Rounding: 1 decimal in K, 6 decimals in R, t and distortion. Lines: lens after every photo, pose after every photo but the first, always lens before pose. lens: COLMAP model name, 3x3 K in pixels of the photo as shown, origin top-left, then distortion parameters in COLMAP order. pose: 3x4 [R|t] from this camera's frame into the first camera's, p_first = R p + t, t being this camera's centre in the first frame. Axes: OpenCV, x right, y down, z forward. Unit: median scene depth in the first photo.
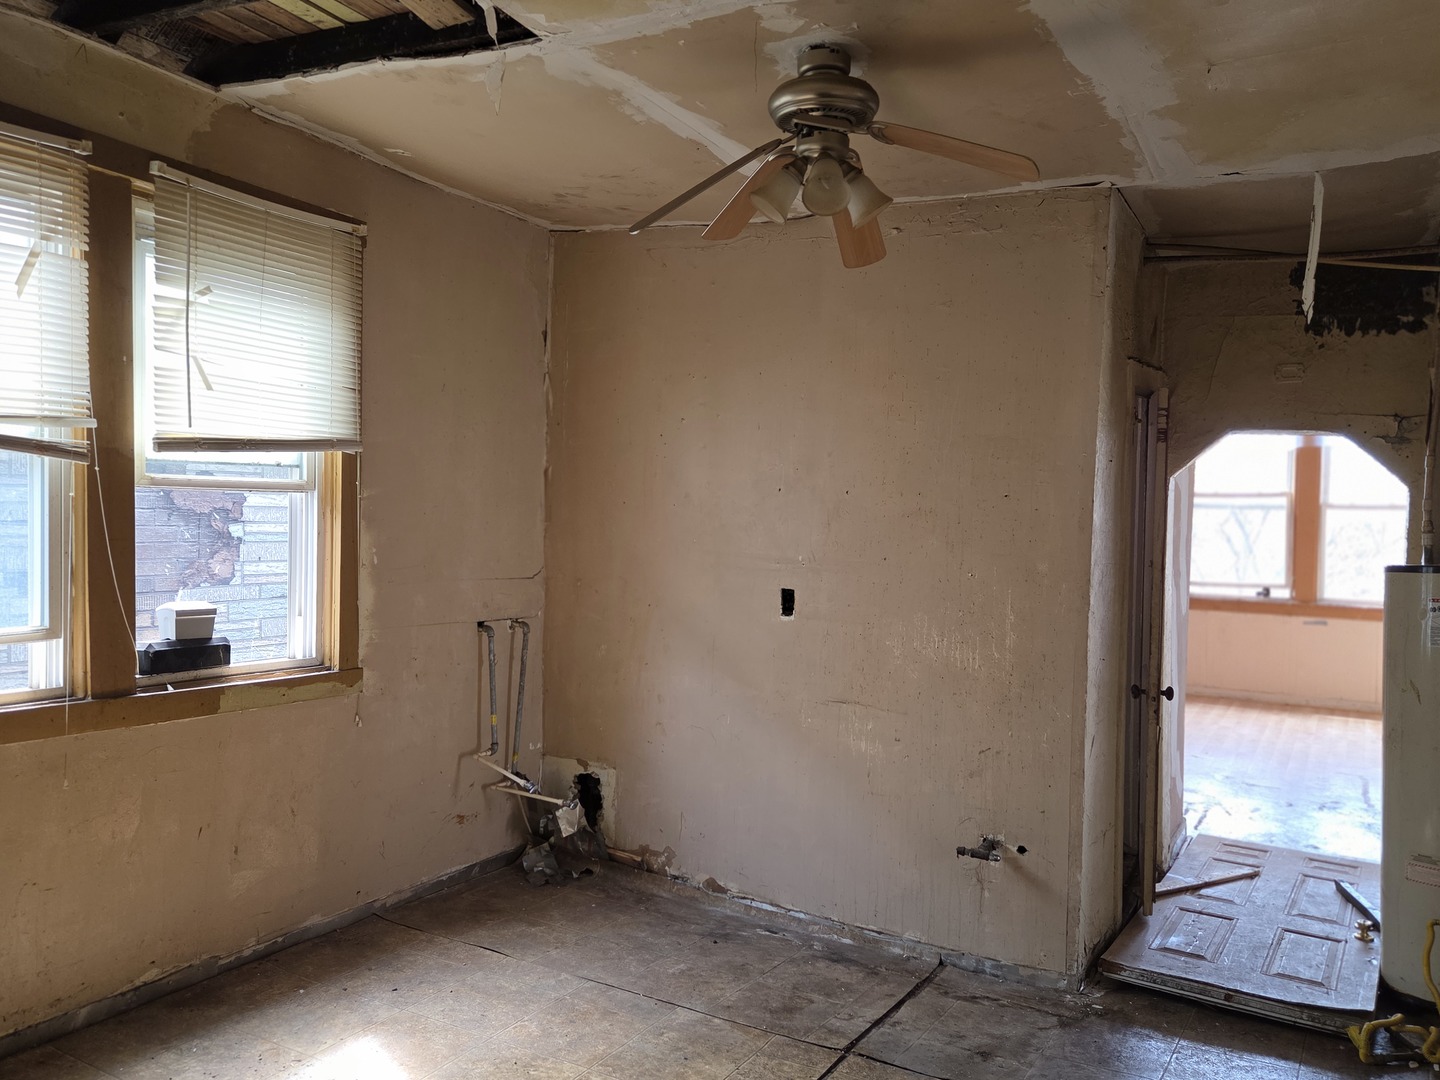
lens RADIAL K [[1119.6, 0, 755.4], [0, 1119.6, 540.4], [0, 0, 1]] dist [0.079307, -0.077986]
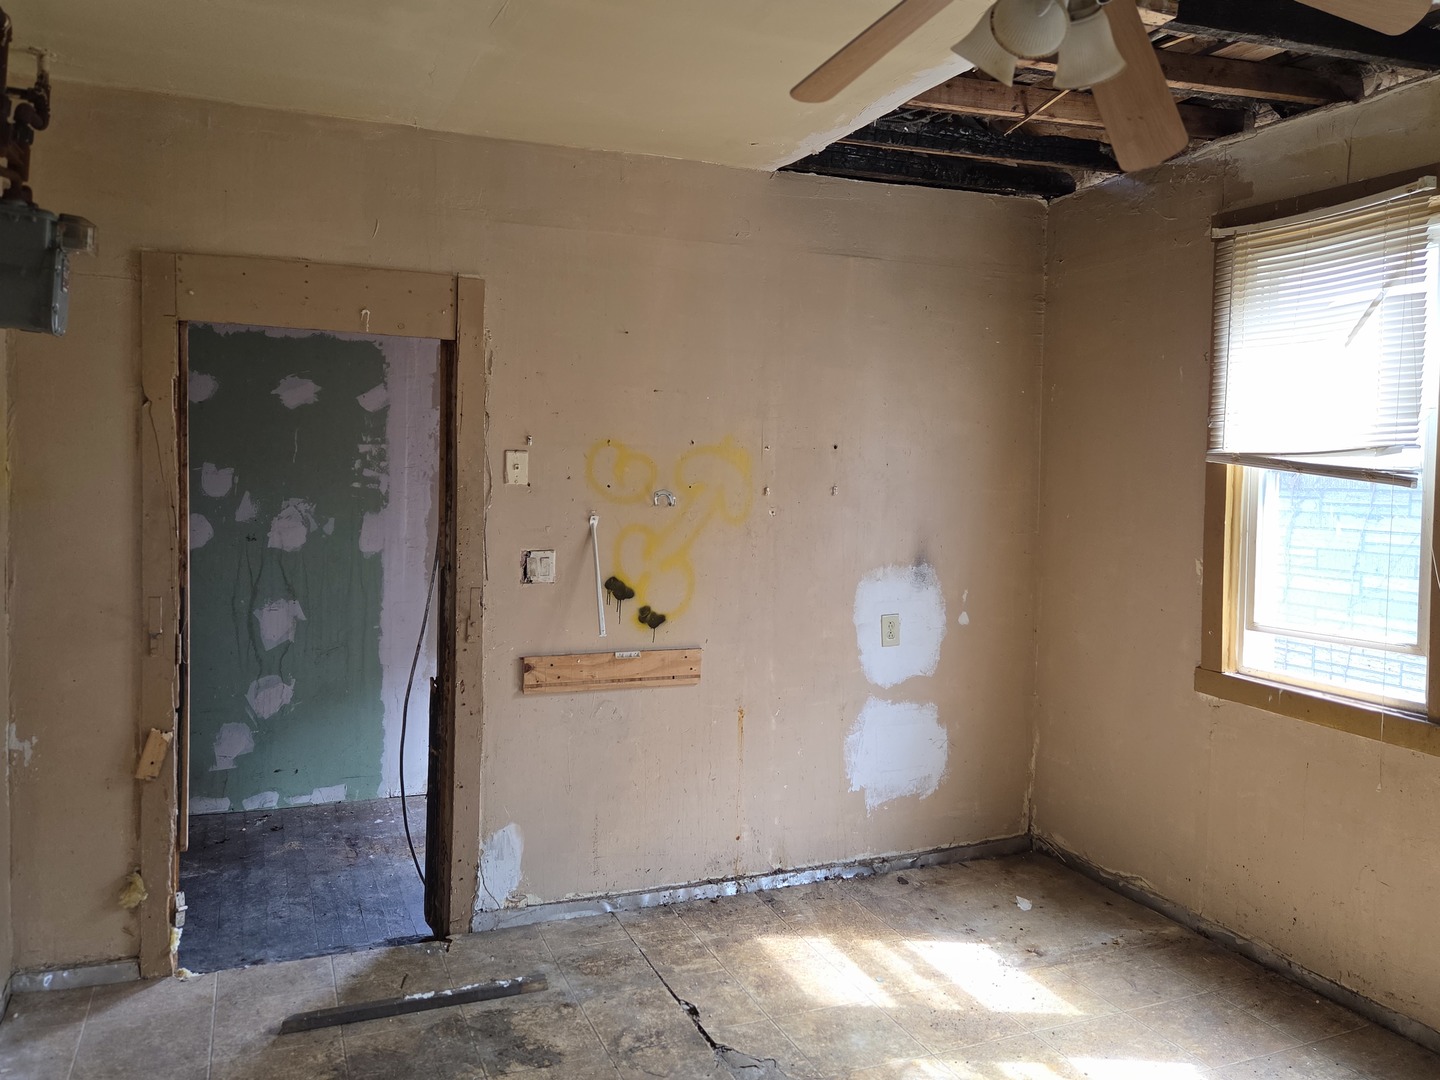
lens RADIAL K [[1126.9, 0, 720.6], [0, 1126.9, 522.9], [0, 0, 1]] dist [0.079023, -0.088591]
pose [[-0.655798, -0.004140, -0.754925, 0.627171], [-0.053295, 0.997744, 0.040825, -0.046666], [0.753053, 0.067007, -0.654539, 1.244852]]
